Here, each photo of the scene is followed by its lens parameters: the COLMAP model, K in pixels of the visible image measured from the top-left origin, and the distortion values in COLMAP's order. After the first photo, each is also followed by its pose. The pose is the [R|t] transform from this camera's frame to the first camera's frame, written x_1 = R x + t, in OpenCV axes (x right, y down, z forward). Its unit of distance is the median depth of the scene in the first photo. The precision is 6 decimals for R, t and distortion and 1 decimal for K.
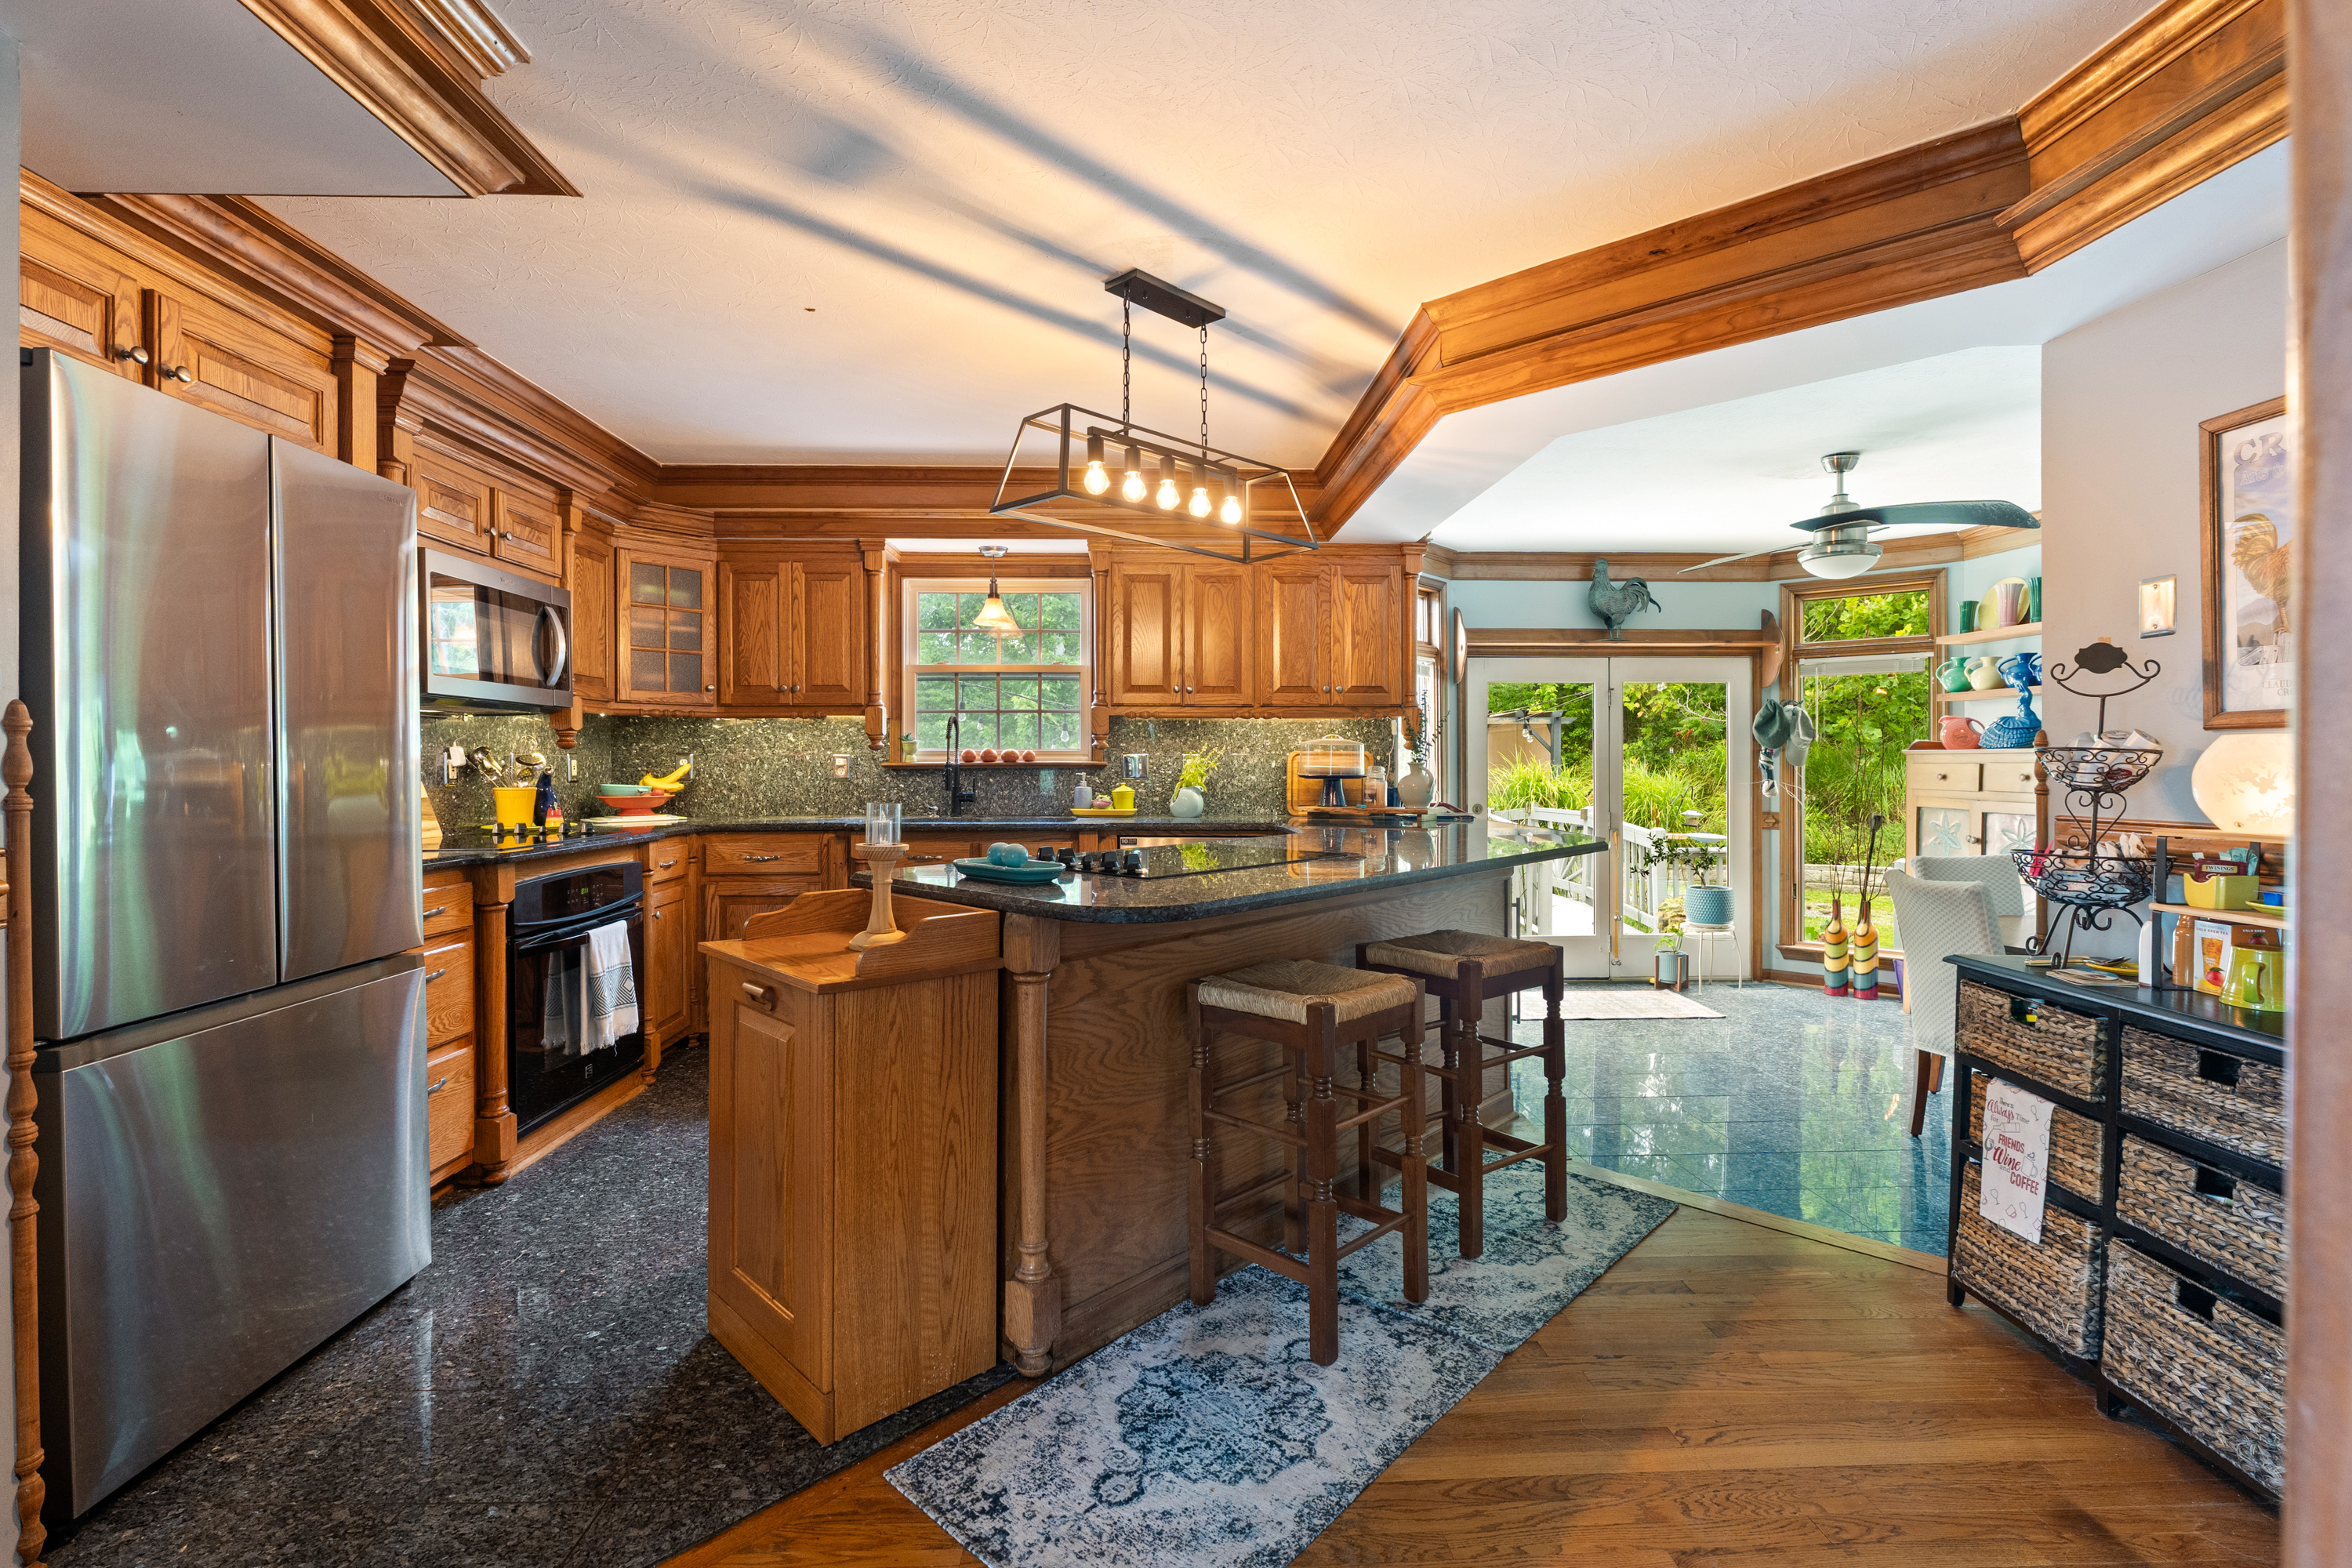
lens RADIAL K [[1033.6, 0, 1179.0], [0, 1033.6, 764.2], [0, 0, 1]] dist [-0.004670, -0.000194]
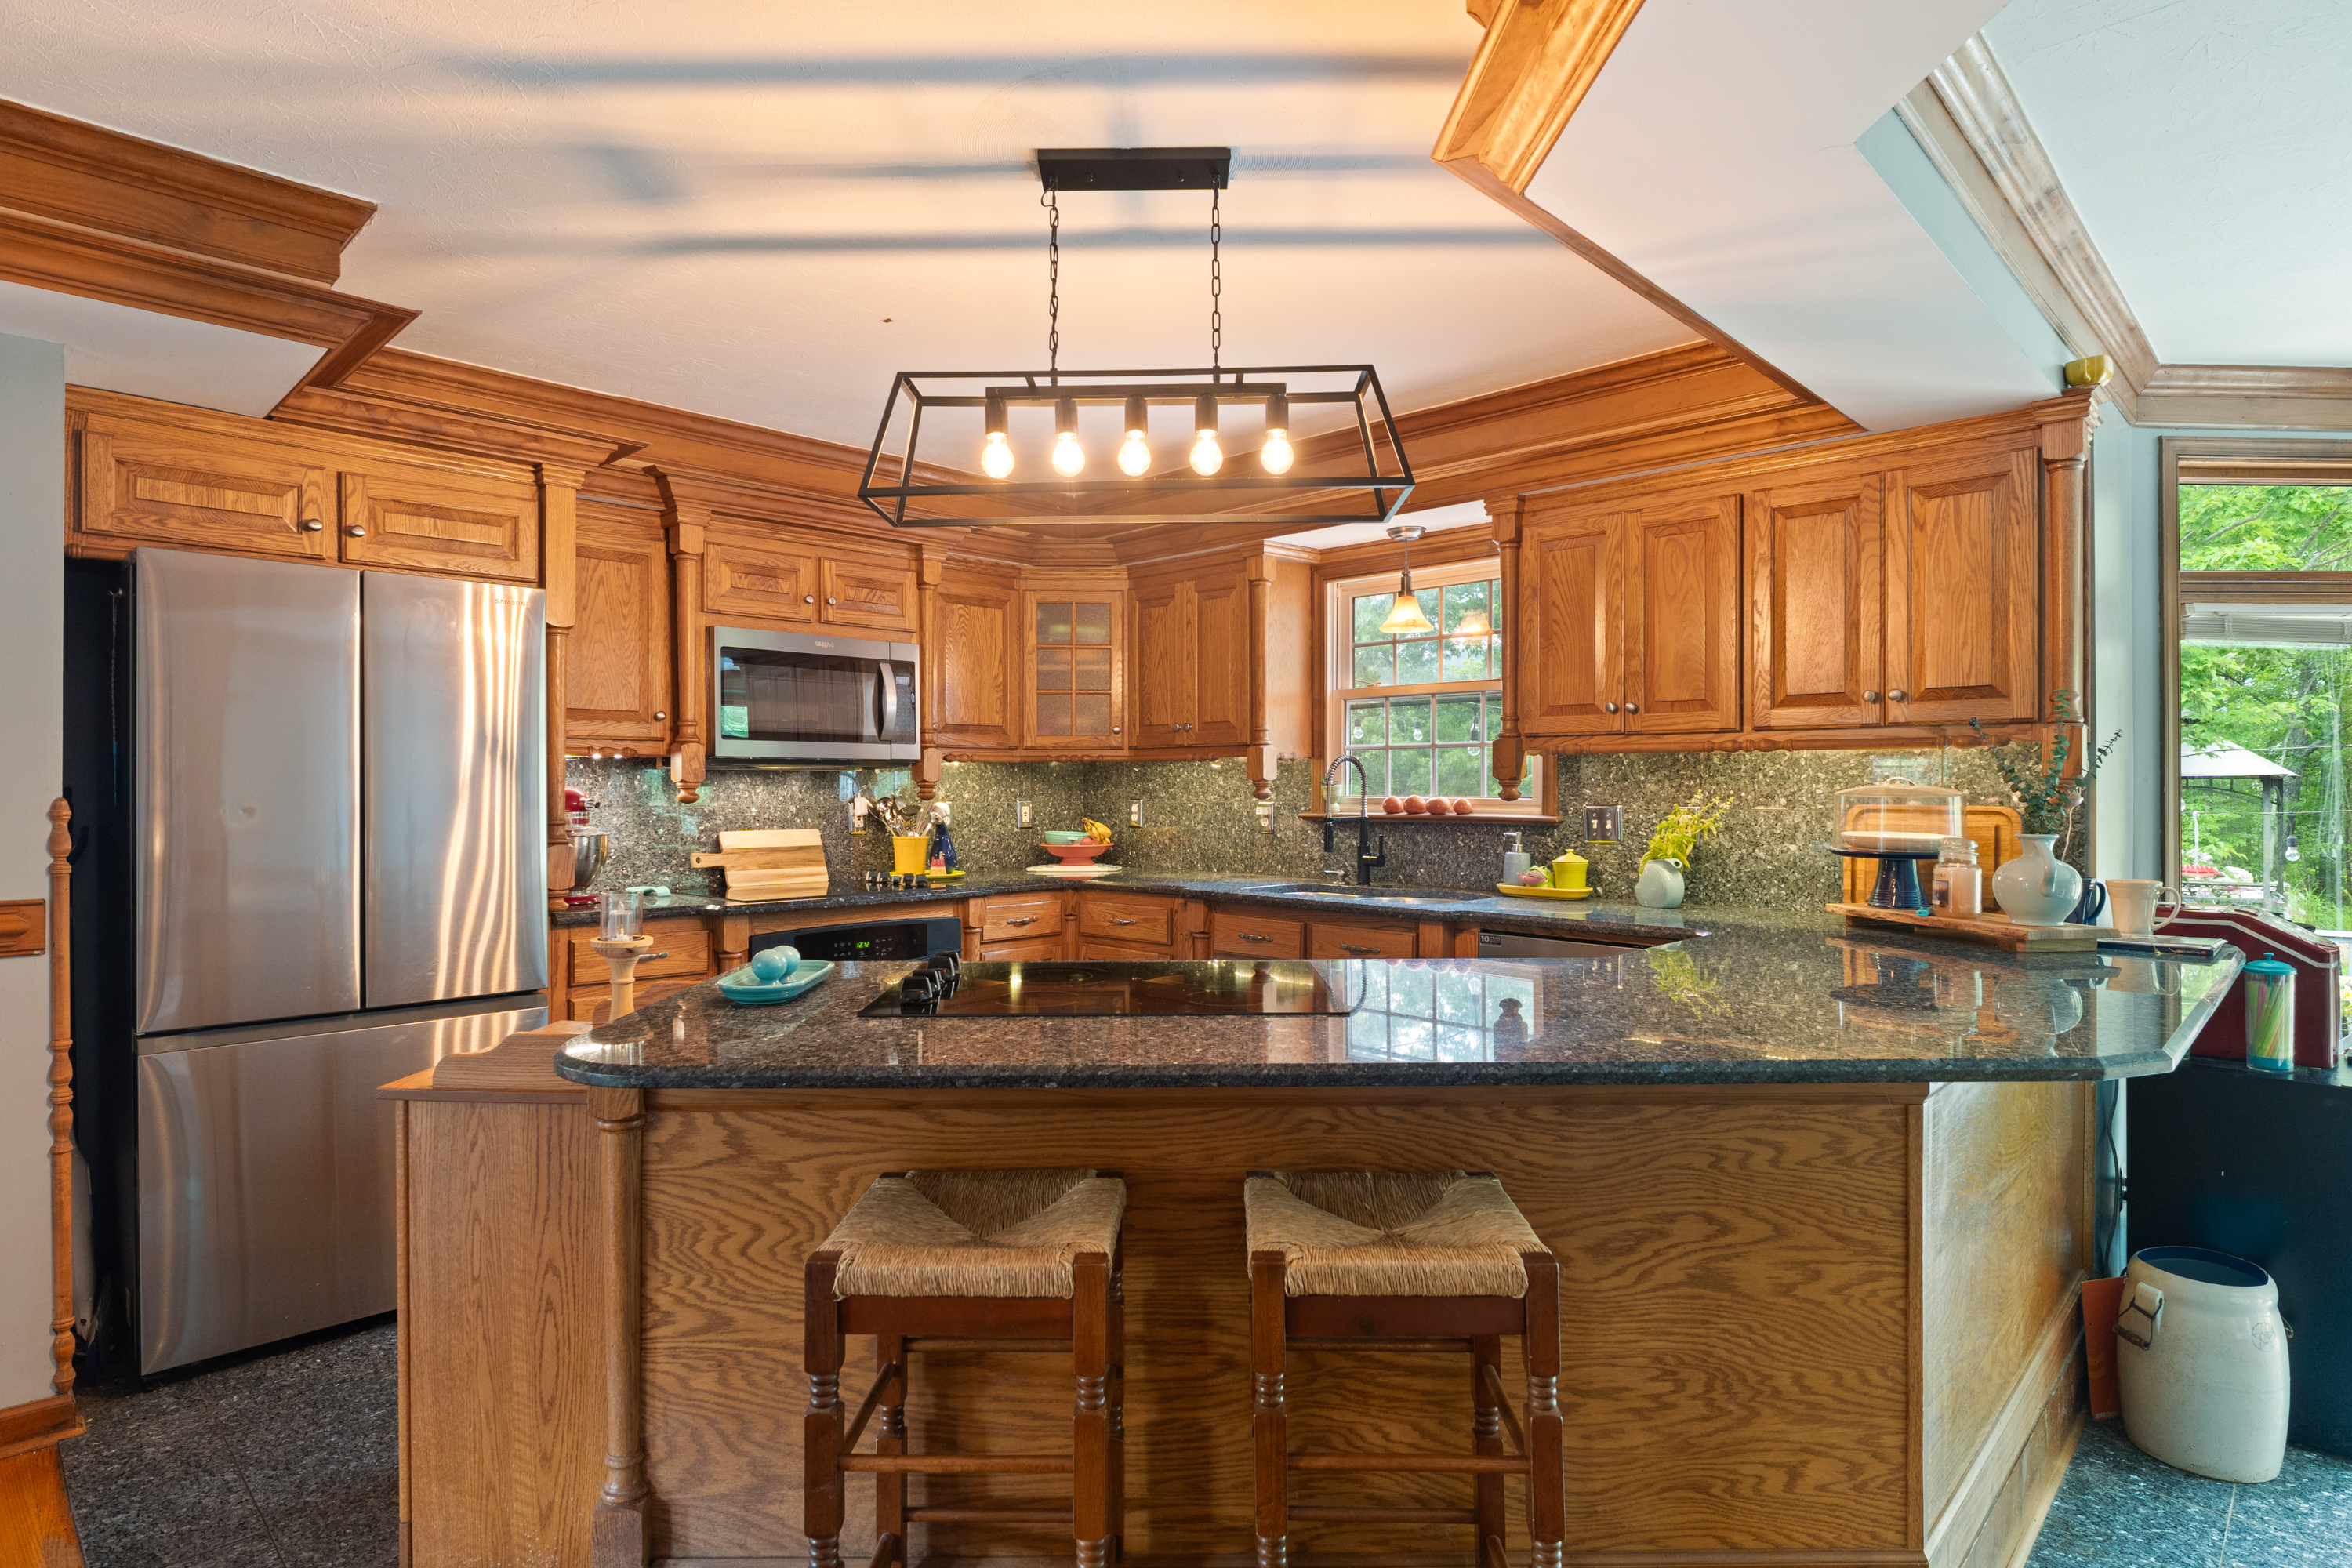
lens RADIAL K [[1228.1, 0, 1181.5], [0, 1228.1, 784.4], [0, 0, 1]] dist [-0.004588, 0.000450]
pose [[0.695947, 0.001128, -0.718093, 0.386816], [-0.002031, 0.999998, -0.000397, -0.026316], [0.718091, 0.001735, 0.695947, 0.296275]]
